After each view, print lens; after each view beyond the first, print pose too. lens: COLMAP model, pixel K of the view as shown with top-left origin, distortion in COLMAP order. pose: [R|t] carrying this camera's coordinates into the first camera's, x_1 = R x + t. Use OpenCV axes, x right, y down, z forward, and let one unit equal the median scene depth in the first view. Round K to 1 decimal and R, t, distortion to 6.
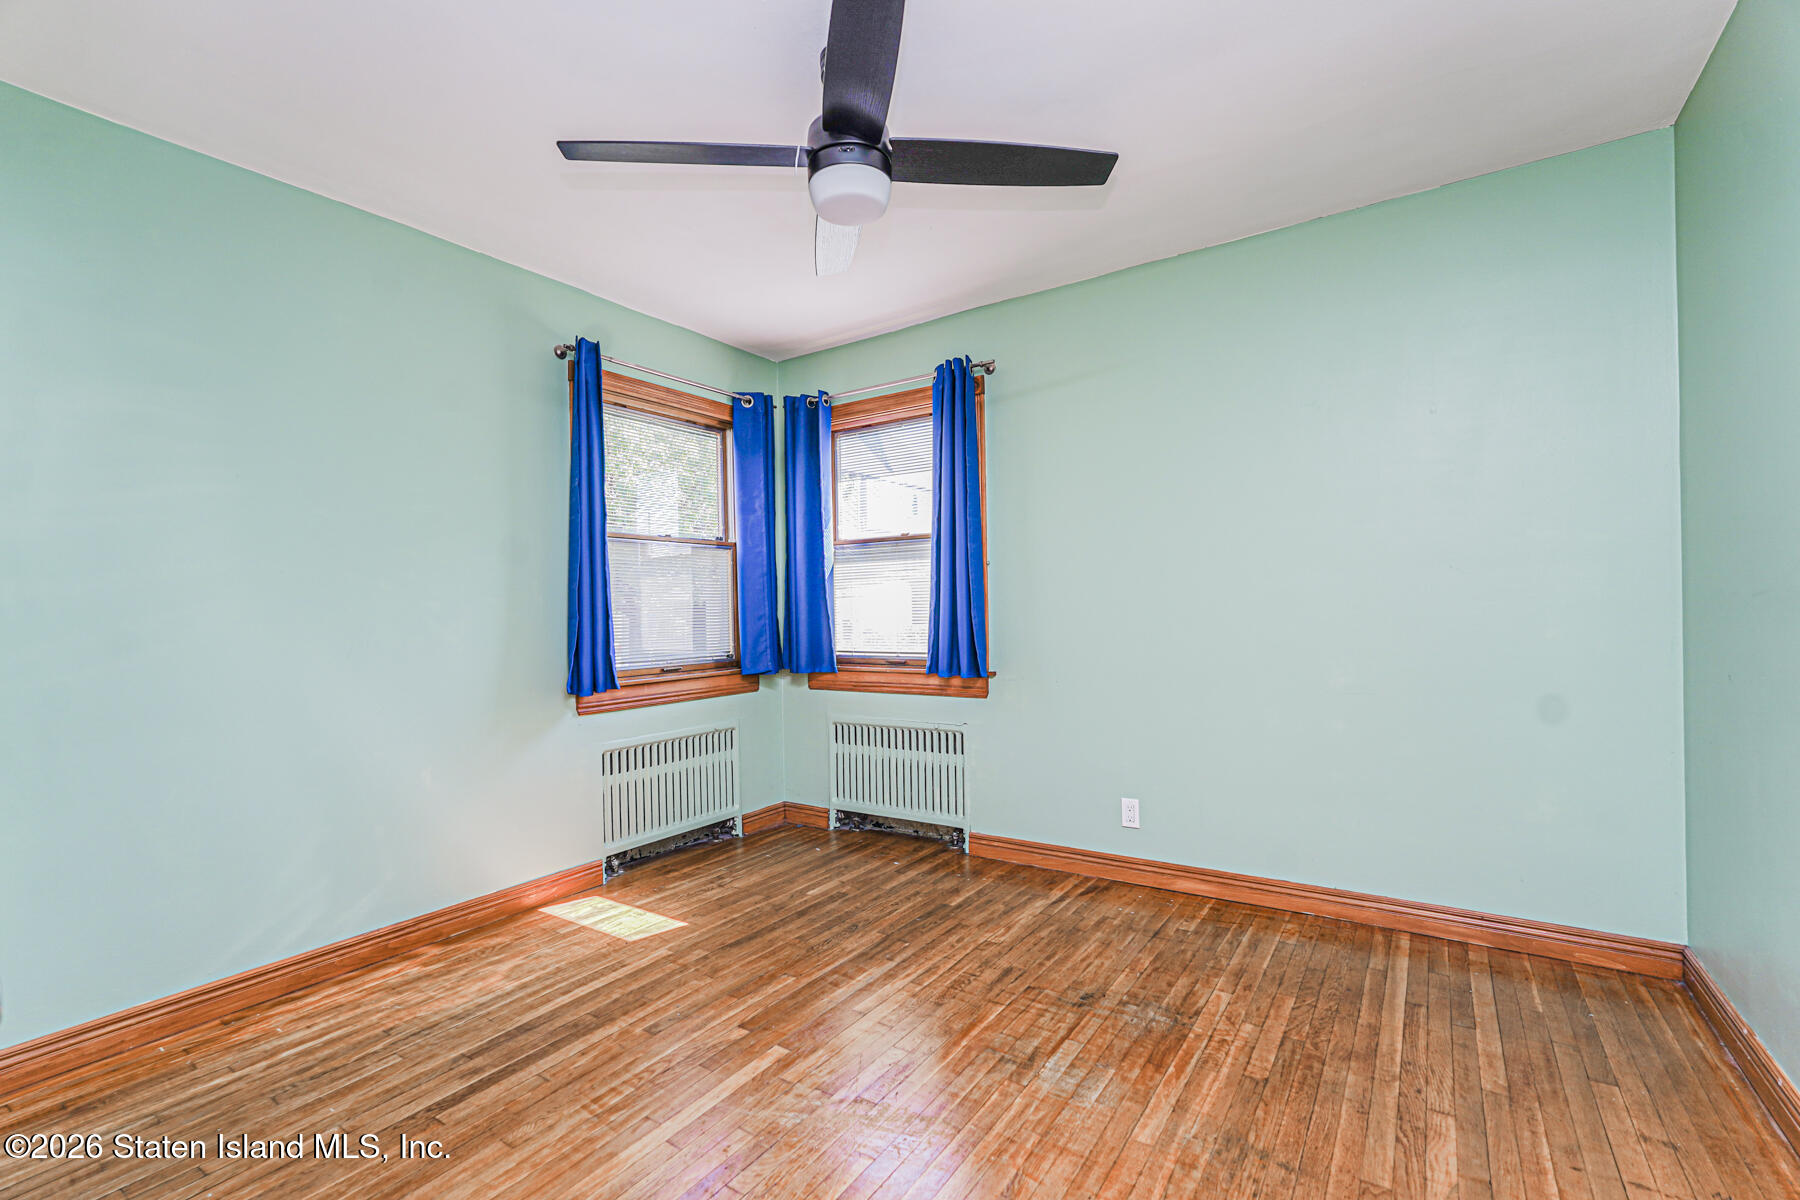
lens RADIAL K [[806.2, 0, 901.6], [0, 806.2, 603.2], [0, 0, 1]] dist [-0.010350, 0.001824]
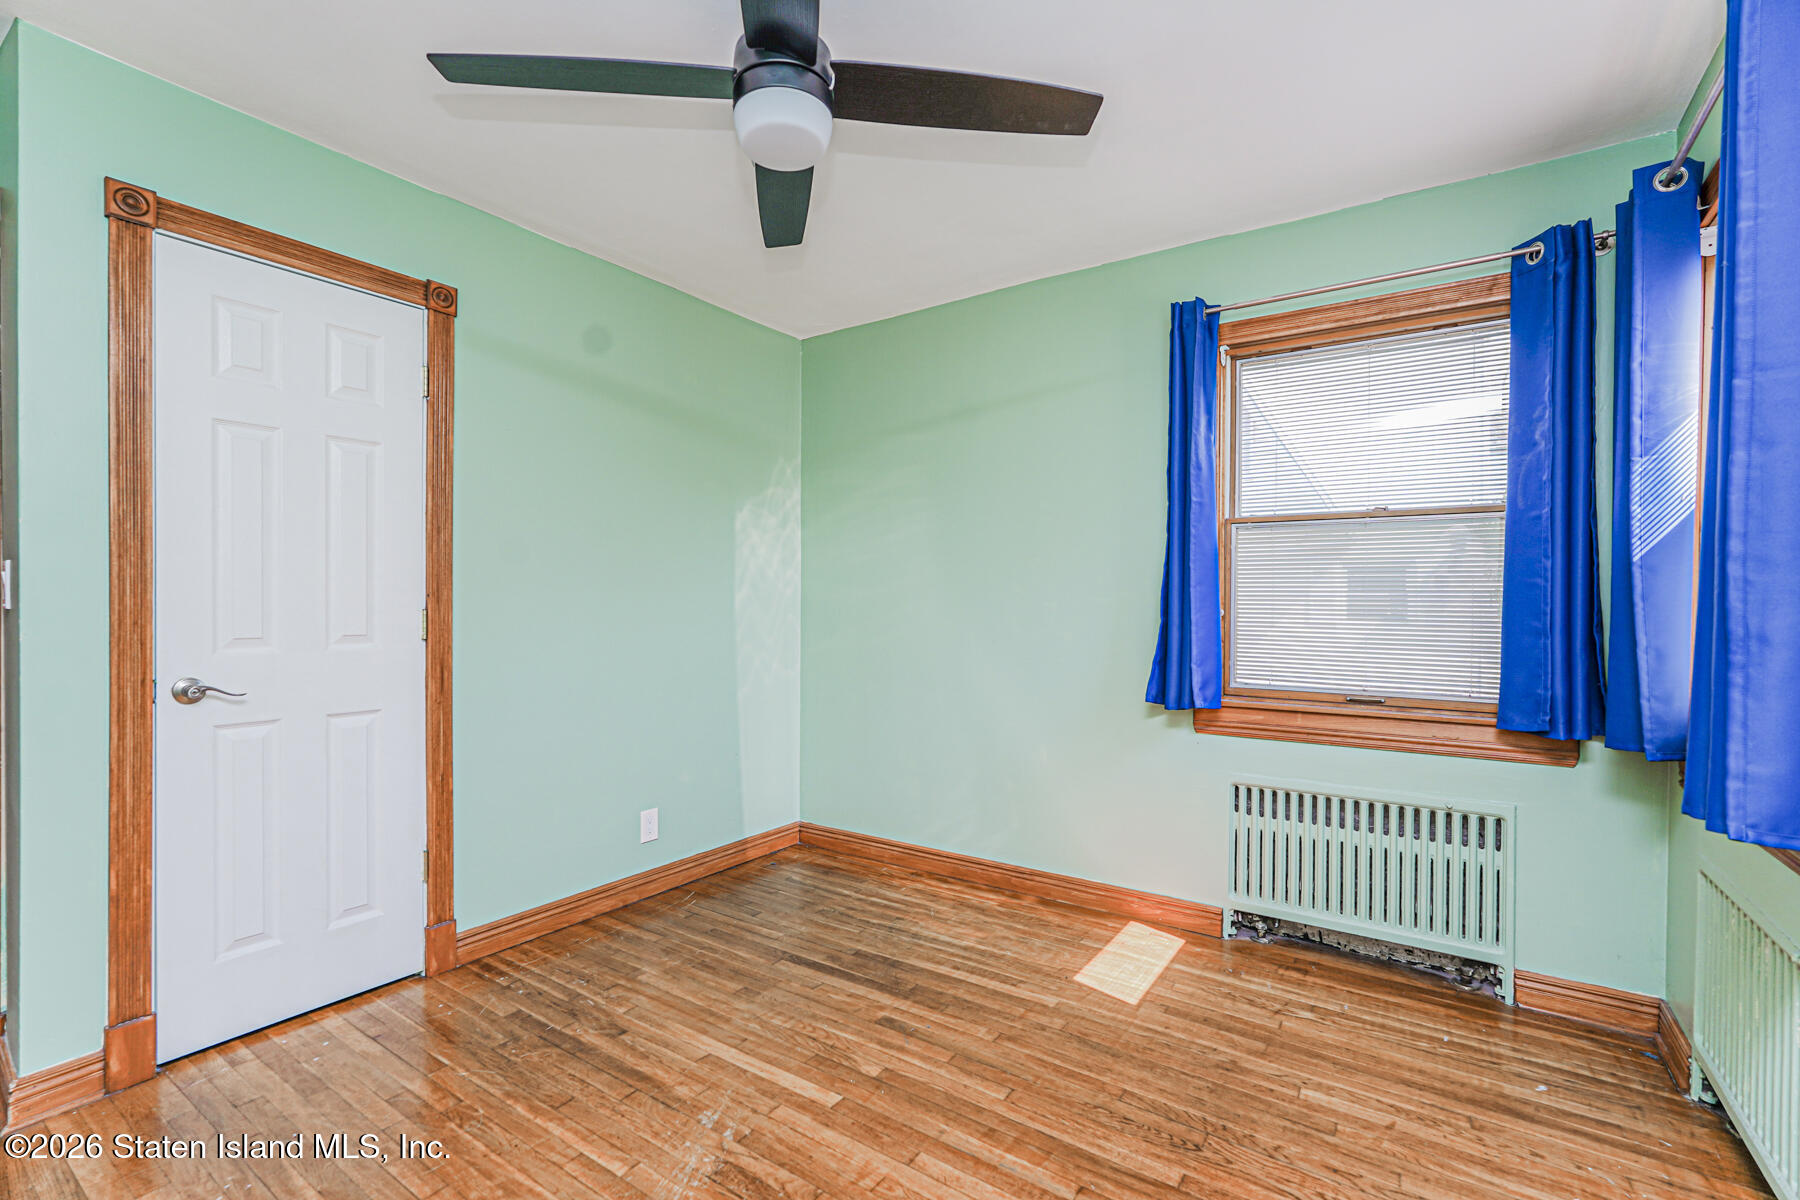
lens RADIAL K [[806.2, 0, 899.7], [0, 806.2, 604.6], [0, 0, 1]] dist [-0.010350, 0.001824]
pose [[-0.010973, 0.023224, -0.999670, 0.585525], [-0.005290, 0.999715, 0.023283, -0.020132], [0.999926, 0.005544, -0.010847, 0.853650]]
